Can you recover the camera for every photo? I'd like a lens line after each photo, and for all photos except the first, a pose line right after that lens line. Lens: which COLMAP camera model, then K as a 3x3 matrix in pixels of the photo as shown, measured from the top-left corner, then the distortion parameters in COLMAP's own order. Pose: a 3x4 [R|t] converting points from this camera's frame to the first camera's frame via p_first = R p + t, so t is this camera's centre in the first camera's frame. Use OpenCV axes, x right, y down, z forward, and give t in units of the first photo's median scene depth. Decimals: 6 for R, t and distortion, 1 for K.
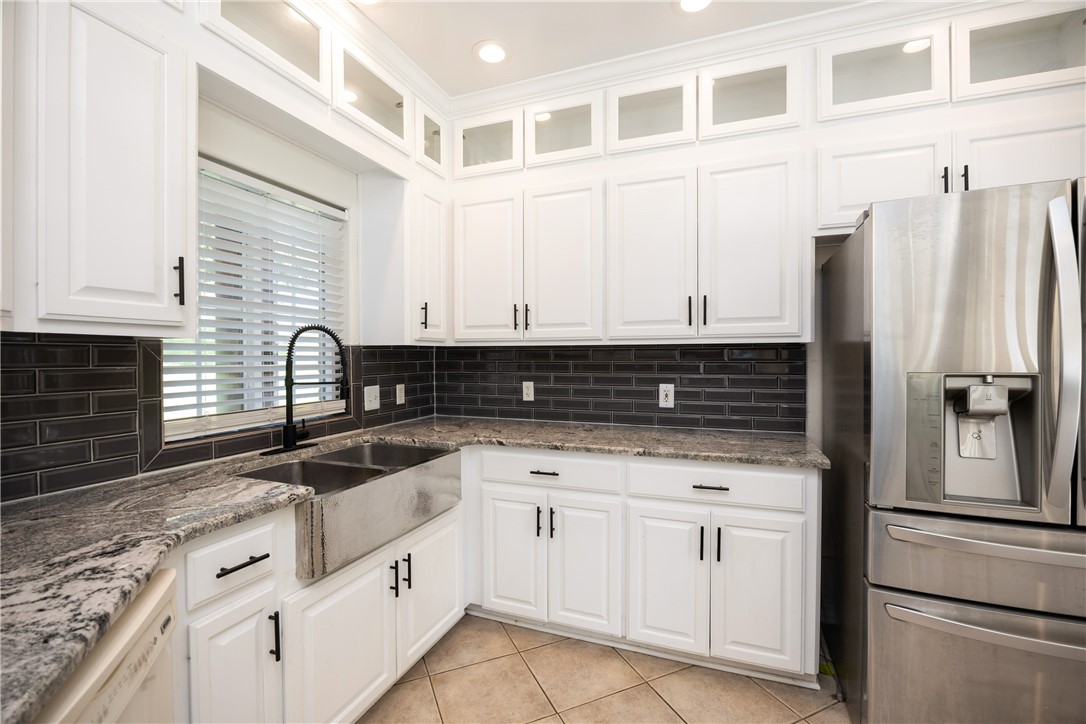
lens RADIAL K [[472.4, 0, 550.7], [0, 472.4, 361.4], [0, 0, 1]] dist [0.017092, -0.002609]
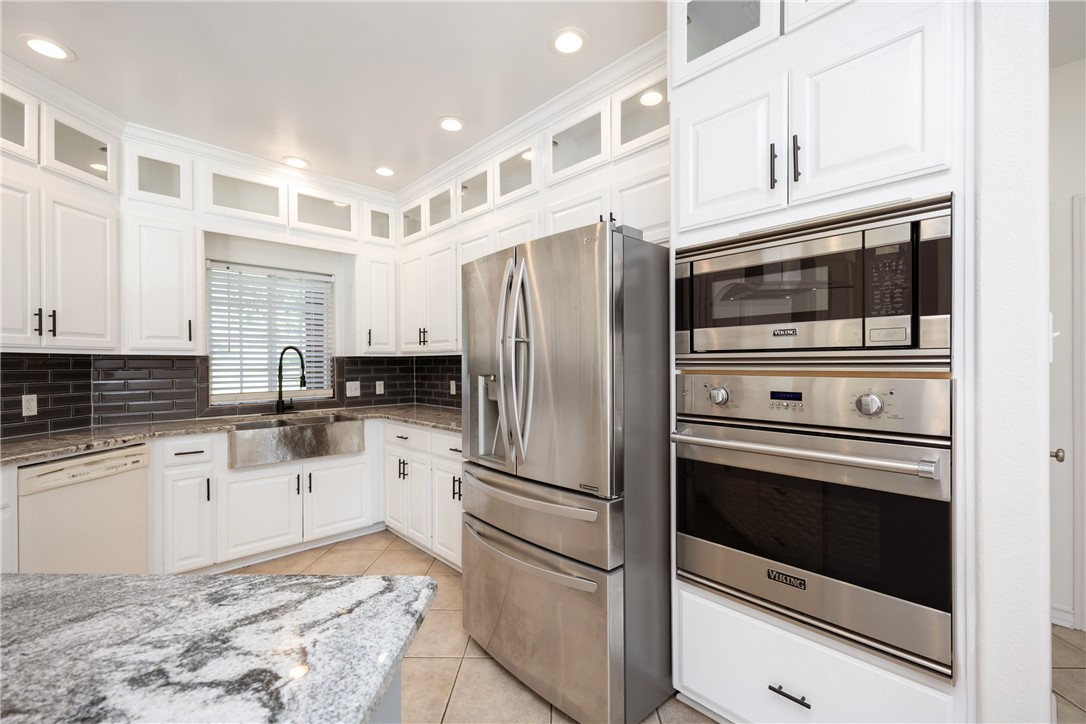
lens RADIAL K [[472.4, 0, 562.5], [0, 472.4, 363.1], [0, 0, 1]] dist [0.017092, -0.002609]
pose [[0.906191, -0.003515, -0.422854, 1.007991], [-0.000708, 0.999951, -0.009830, 0.004616], [0.422868, 0.009207, 0.906144, -0.167451]]
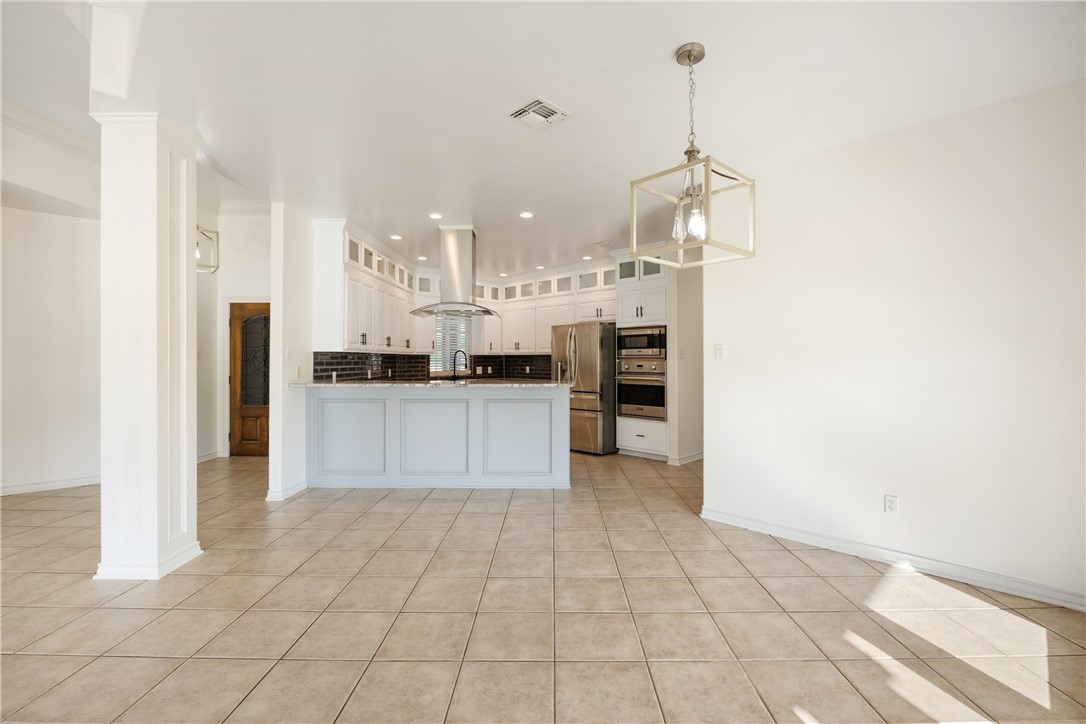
lens RADIAL K [[472.4, 0, 563.0], [0, 472.4, 360.1], [0, 0, 1]] dist [0.017092, -0.002609]
pose [[0.910159, 0.001762, -0.414255, 1.672028], [-0.006112, 0.999939, -0.009176, 0.033177], [0.414214, 0.010884, 0.910114, -1.953465]]
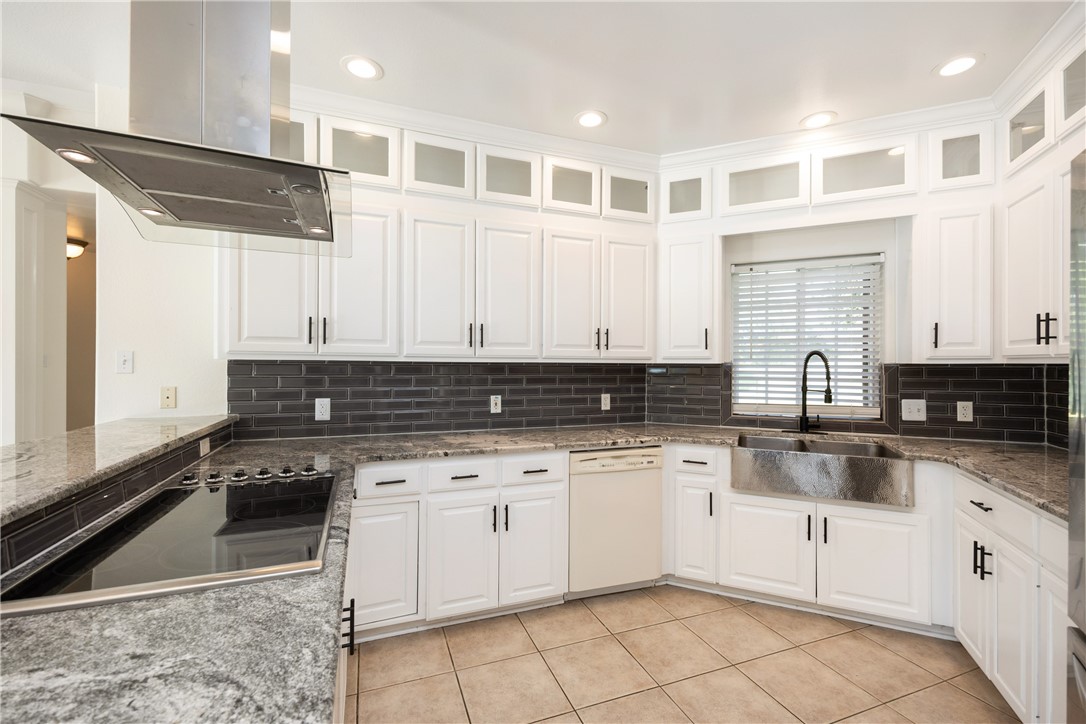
lens RADIAL K [[472.4, 0, 522.7], [0, 472.4, 362.9], [0, 0, 1]] dist [0.017092, -0.002609]
pose [[-0.075728, -0.000202, -0.997129, 0.869820], [-0.013258, 0.999912, 0.000804, -0.024291], [0.997040, 0.013281, -0.075724, 0.174520]]
